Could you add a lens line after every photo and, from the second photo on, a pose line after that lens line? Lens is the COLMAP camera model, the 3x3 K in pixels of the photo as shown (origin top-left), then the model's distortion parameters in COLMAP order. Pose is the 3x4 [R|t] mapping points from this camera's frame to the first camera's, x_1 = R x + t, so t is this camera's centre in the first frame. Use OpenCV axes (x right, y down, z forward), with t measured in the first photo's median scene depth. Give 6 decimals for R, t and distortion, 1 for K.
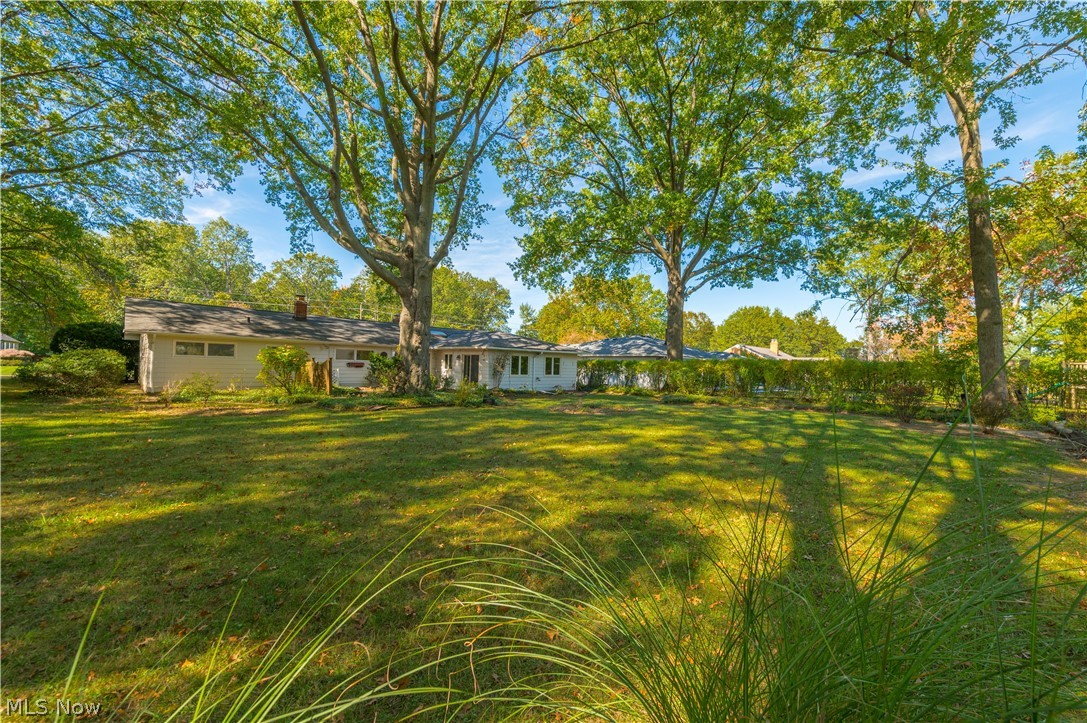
lens RADIAL K [[433.9, 0, 553.6], [0, 433.9, 363.7], [0, 0, 1]] dist [0.011956, -0.000024]
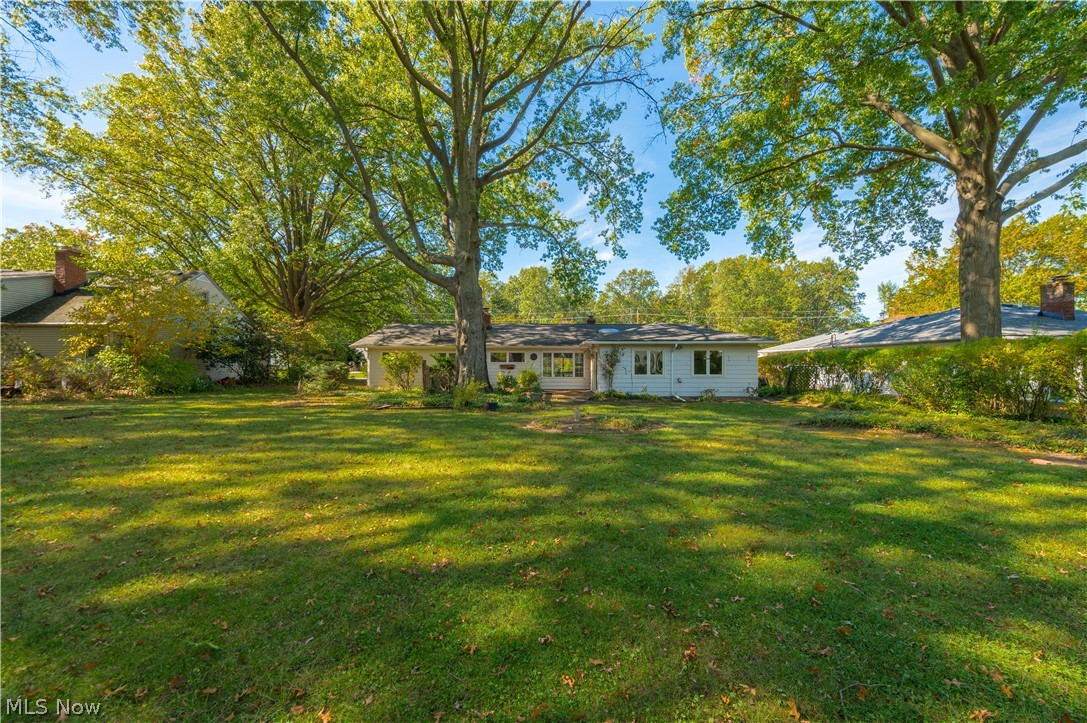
lens RADIAL K [[433.9, 0, 553.6], [0, 433.9, 363.7], [0, 0, 1]] dist [0.011956, -0.000024]
pose [[0.682912, -0.027605, -0.729979, 0.351770], [0.019679, 0.999618, -0.019391, 0.015982], [0.730235, -0.001123, 0.683195, 0.314783]]
